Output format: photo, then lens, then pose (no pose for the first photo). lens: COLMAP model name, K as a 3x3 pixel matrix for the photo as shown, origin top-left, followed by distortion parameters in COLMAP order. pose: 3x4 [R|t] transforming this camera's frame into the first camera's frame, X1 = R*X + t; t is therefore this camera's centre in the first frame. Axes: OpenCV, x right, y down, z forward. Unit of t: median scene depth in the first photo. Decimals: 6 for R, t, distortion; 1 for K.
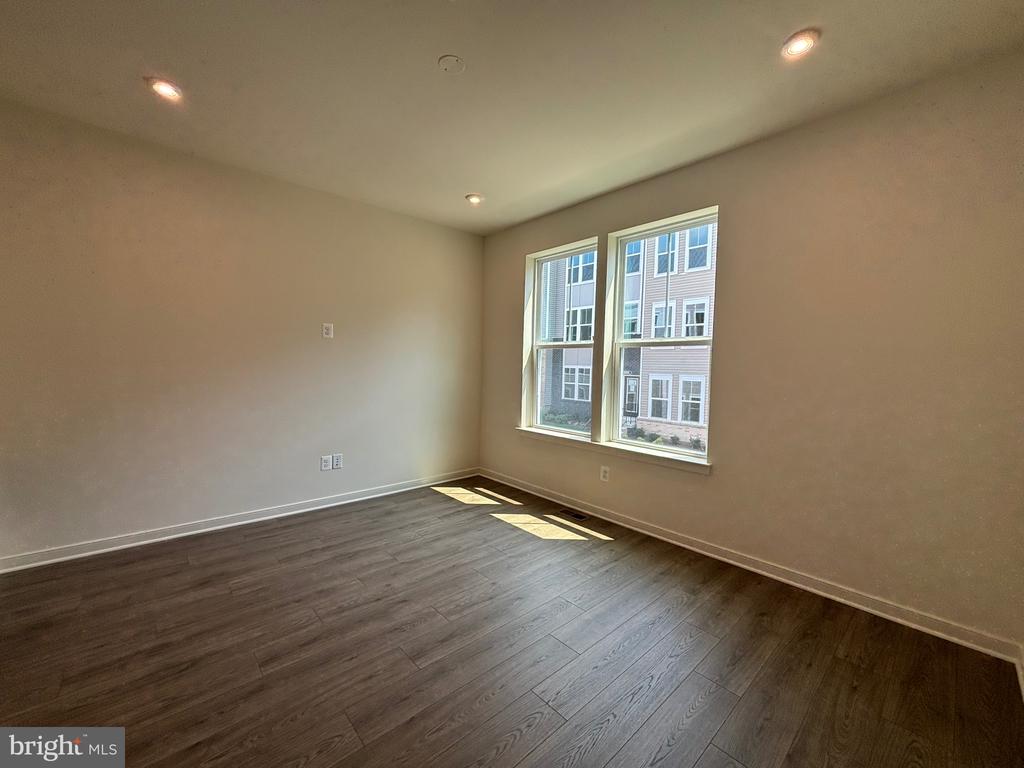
lens RADIAL K [[412.2, 0, 512.5], [0, 412.2, 382.2], [0, 0, 1]] dist [0.001134, 0.000062]
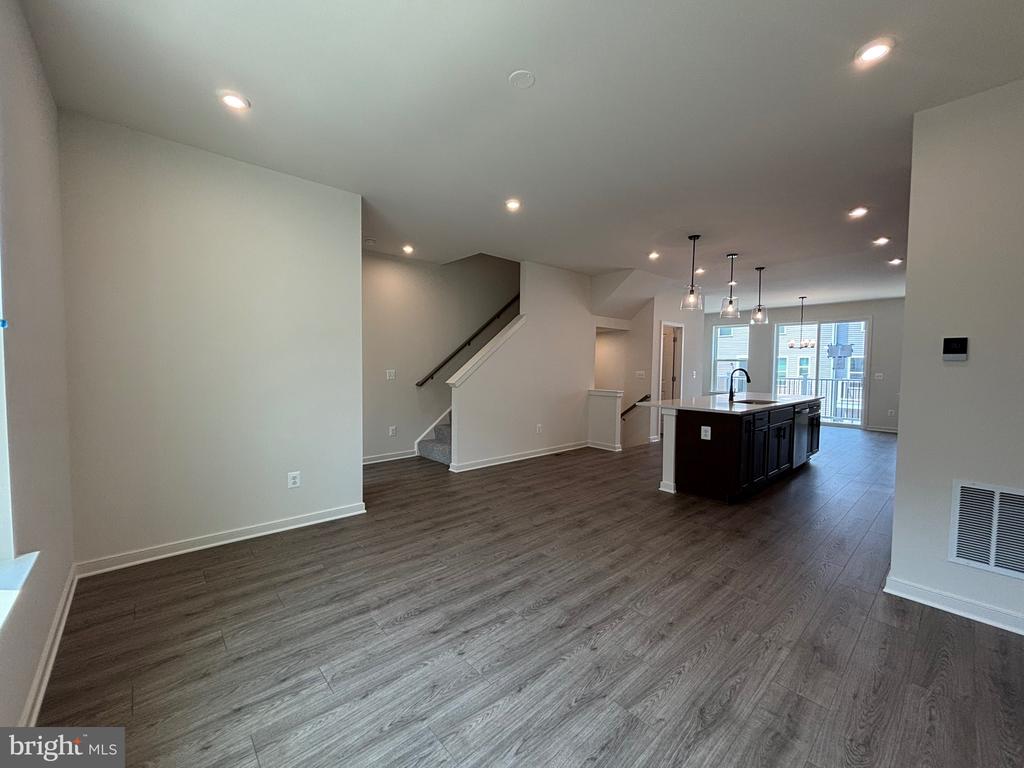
lens RADIAL K [[412.2, 0, 512.5], [0, 412.2, 382.2], [0, 0, 1]] dist [0.001134, 0.000062]
pose [[-0.999445, -0.033310, -0.000655, -0.089841], [-0.033241, 0.995657, 0.086961, -0.063503], [-0.002245, 0.086935, -0.996211, 1.249187]]
